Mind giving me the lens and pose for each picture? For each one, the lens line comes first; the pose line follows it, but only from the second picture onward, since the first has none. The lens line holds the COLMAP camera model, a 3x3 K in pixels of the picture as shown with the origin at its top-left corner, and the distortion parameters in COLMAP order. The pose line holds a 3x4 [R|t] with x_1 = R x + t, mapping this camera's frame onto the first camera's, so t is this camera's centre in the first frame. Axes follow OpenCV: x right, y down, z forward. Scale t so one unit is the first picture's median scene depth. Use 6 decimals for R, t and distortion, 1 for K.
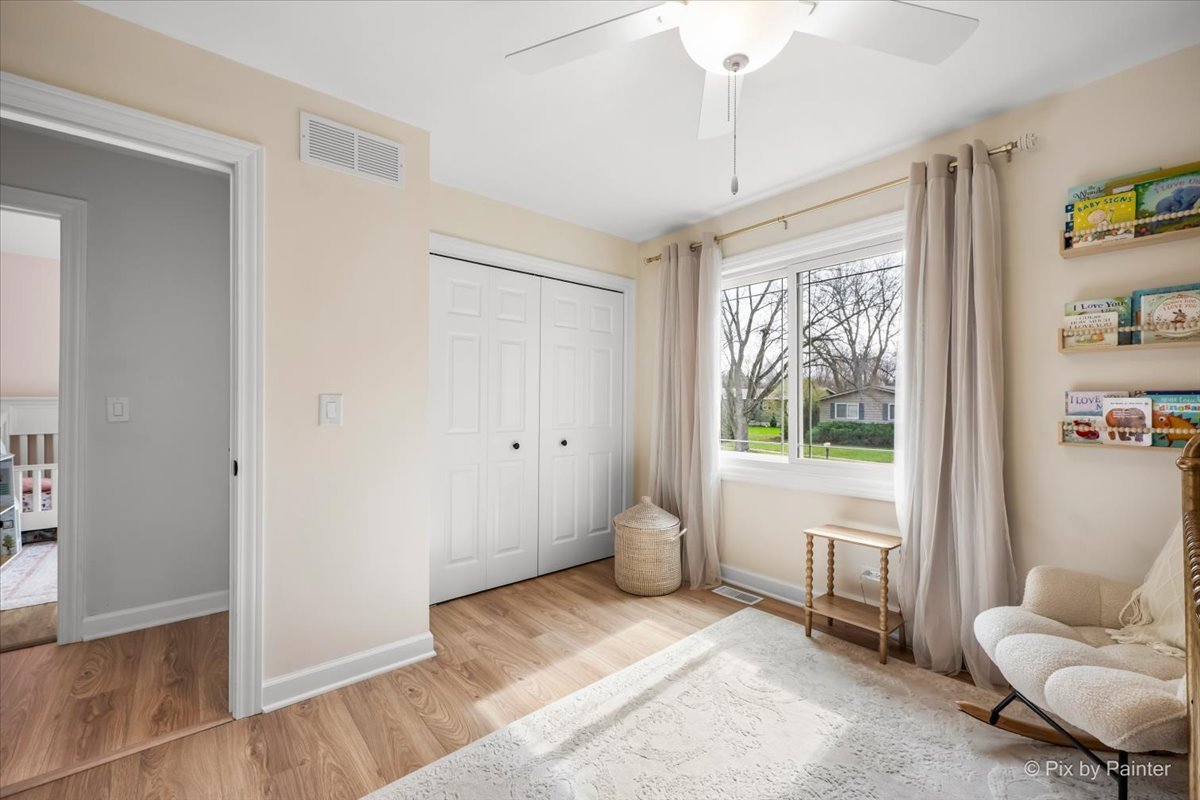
lens RADIAL K [[480.6, 0, 600.7], [0, 480.6, 402.9], [0, 0, 1]] dist [-0.001216, -0.000087]
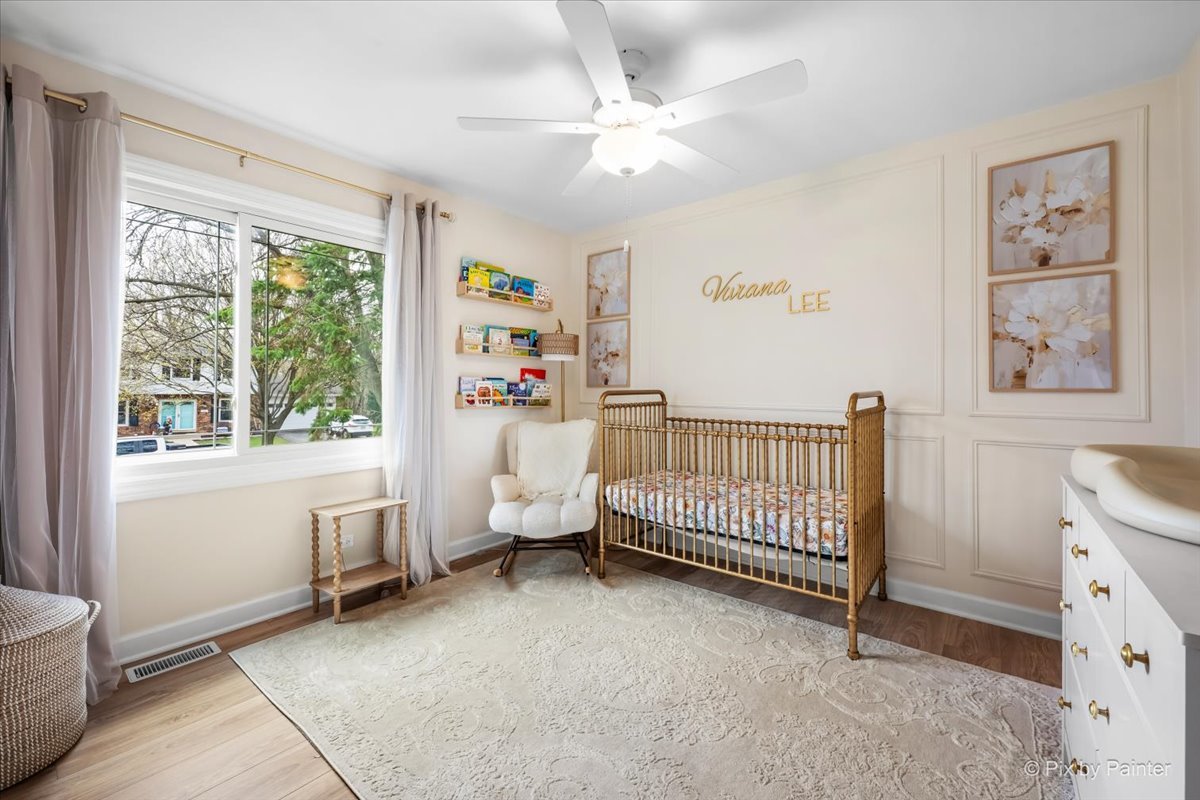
lens RADIAL K [[480.6, 0, 599.9], [0, 480.6, 383.0], [0, 0, 1]] dist [-0.001216, -0.000087]
pose [[-0.167272, 0.010242, 0.985858, -0.789873], [-0.003404, 0.999934, -0.010966, 0.015544], [-0.985905, -0.005190, -0.167226, 0.830463]]
